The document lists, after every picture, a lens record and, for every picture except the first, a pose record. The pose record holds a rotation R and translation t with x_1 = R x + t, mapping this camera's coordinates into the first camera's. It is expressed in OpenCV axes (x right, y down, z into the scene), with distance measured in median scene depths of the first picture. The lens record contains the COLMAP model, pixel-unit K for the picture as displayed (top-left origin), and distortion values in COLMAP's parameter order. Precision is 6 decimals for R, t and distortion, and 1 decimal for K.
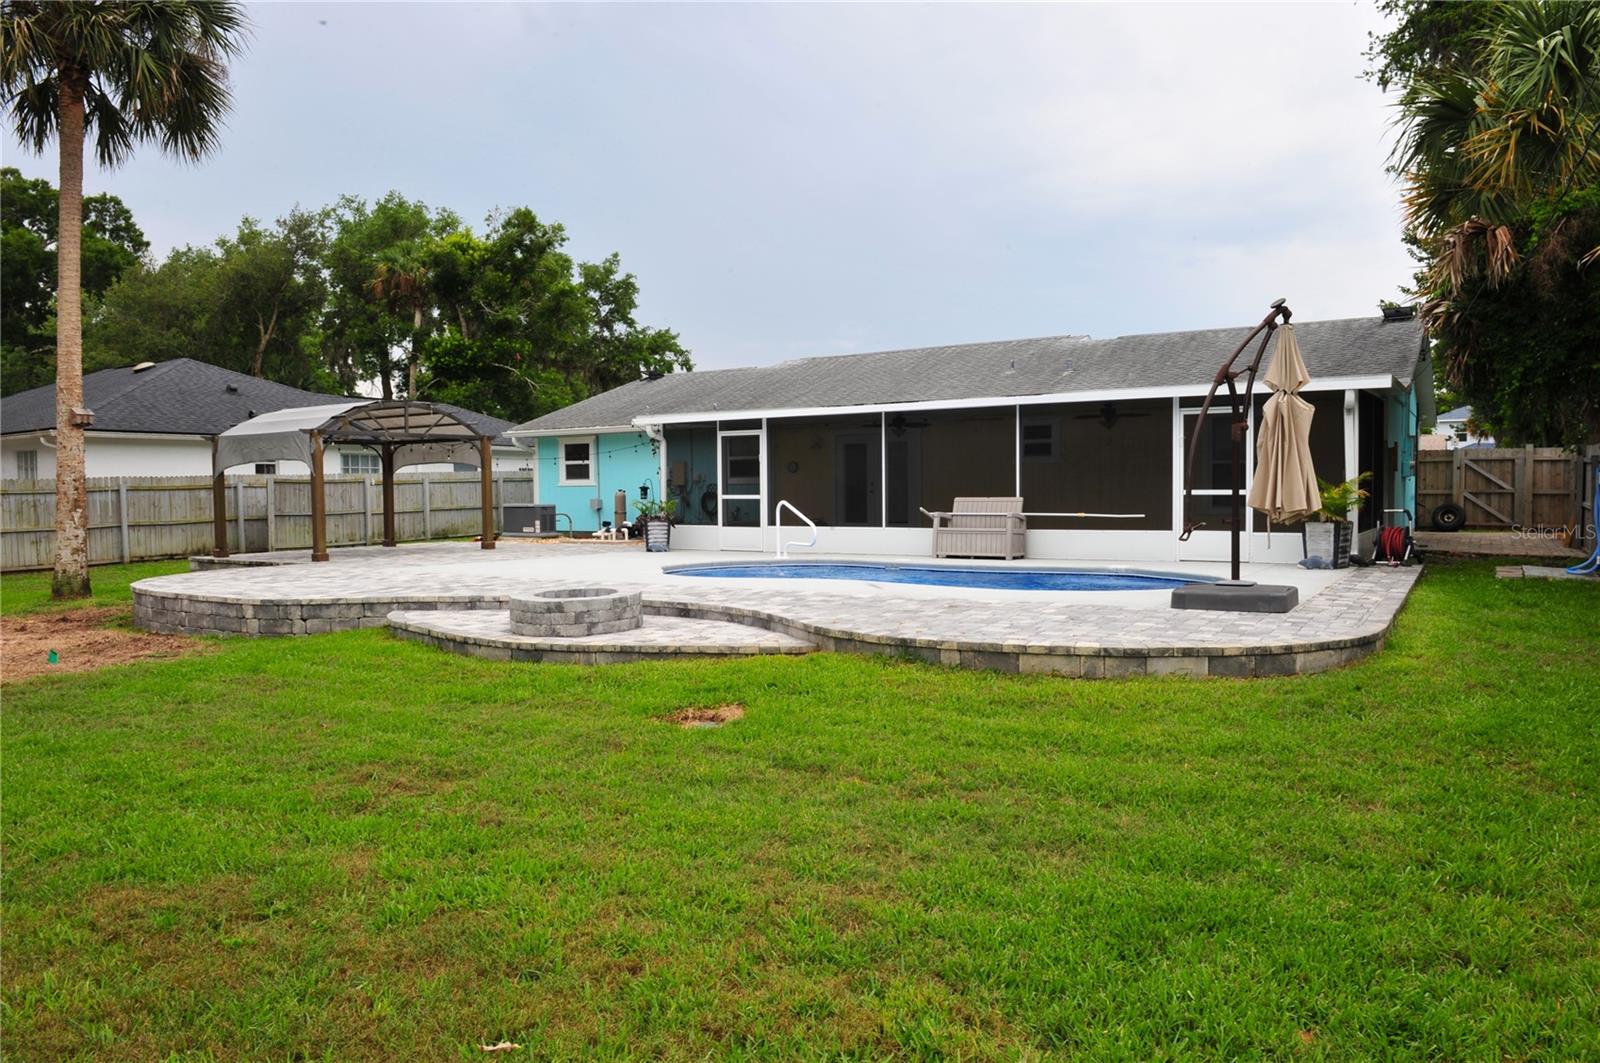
lens RADIAL K [[1105.5, 0, 800.0], [0, 1105.5, 531.5], [0, 0, 1]] dist [-0.037619, -0.035515]
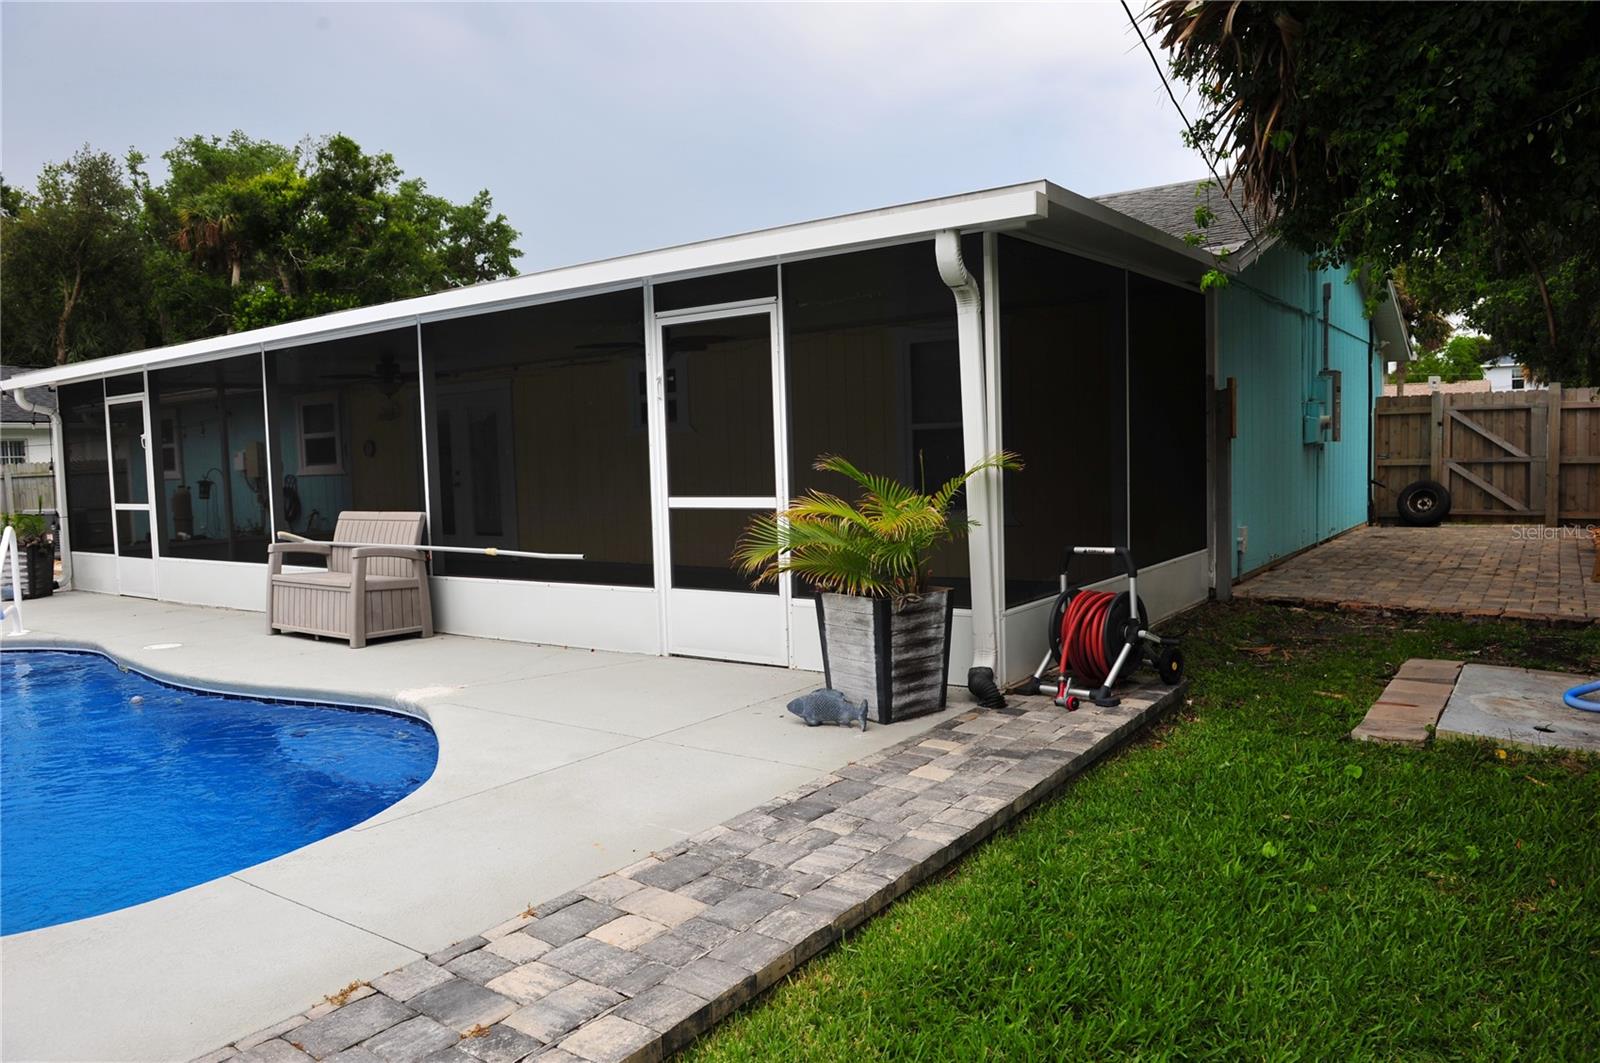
lens RADIAL K [[1105.5, 0, 800.0], [0, 1105.5, 531.5], [0, 0, 1]] dist [-0.037619, -0.035515]
pose [[0.998514, -0.018594, -0.051230, 0.271231], [0.020208, 0.999310, 0.031153, -0.023533], [0.050616, -0.032142, 0.998201, 0.356236]]
